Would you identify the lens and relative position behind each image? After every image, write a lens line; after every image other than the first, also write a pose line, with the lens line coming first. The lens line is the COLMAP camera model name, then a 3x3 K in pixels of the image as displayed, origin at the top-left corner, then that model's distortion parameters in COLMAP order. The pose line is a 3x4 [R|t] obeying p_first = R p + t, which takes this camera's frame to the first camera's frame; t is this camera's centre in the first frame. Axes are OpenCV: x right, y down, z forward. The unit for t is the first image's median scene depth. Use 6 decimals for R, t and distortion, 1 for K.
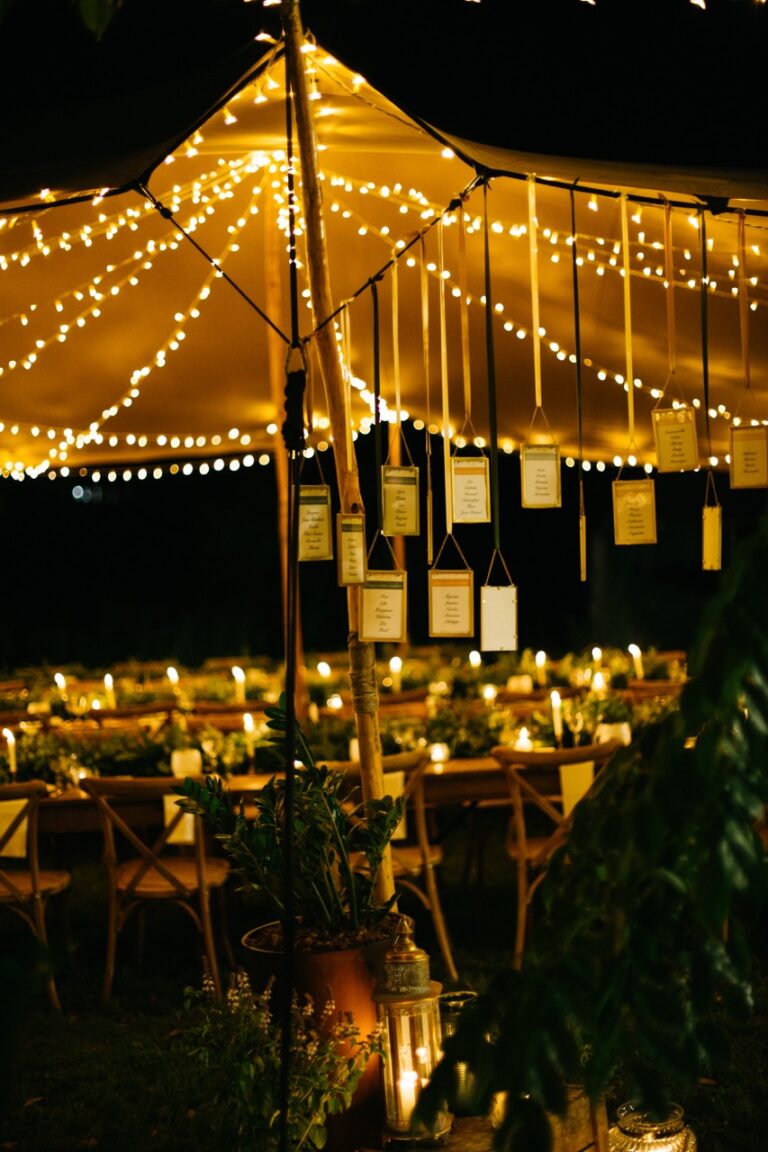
lens RADIAL K [[1689.3, 0, 384.0], [0, 1689.3, 576.0], [0, 0, 1]] dist [-0.120672, 0.043526]
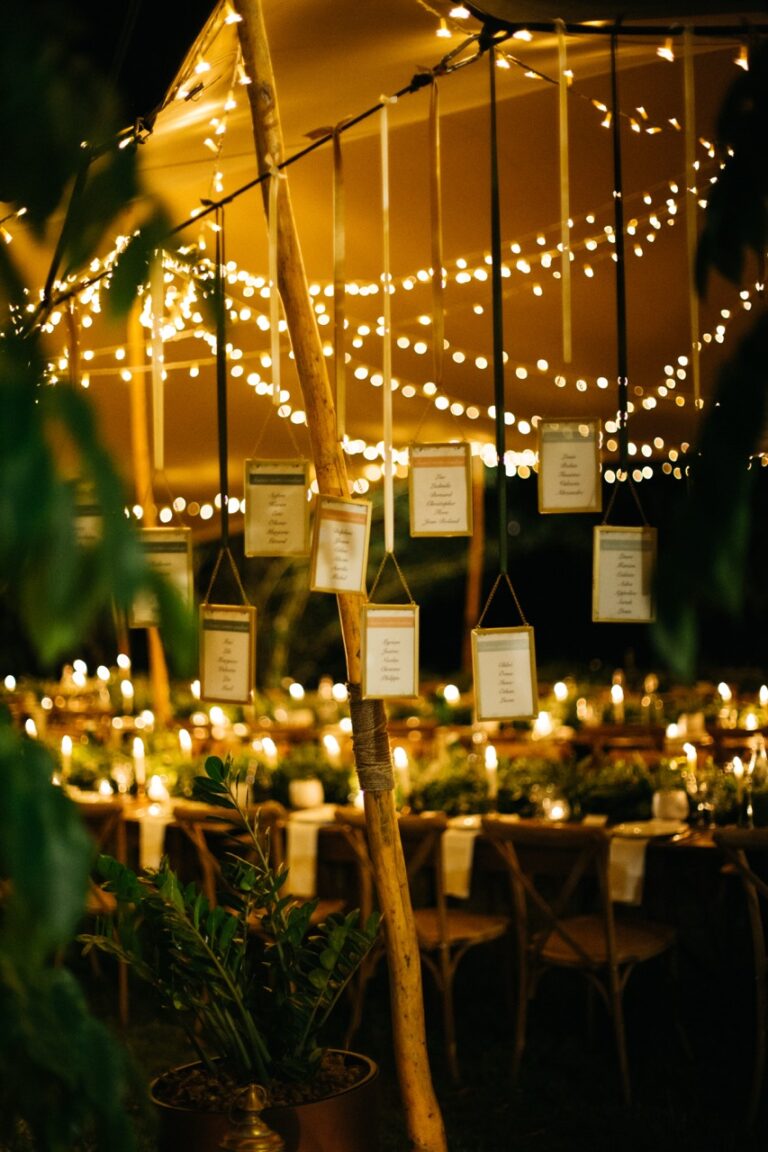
lens RADIAL K [[1689.3, 0, 384.0], [0, 1689.3, 576.0], [0, 0, 1]] dist [-0.120672, 0.043526]
pose [[0.817489, 0.016357, -0.575712, 0.424085], [-0.009435, 0.999843, 0.015009, -0.024775], [0.575867, -0.006838, 0.817515, 0.408349]]
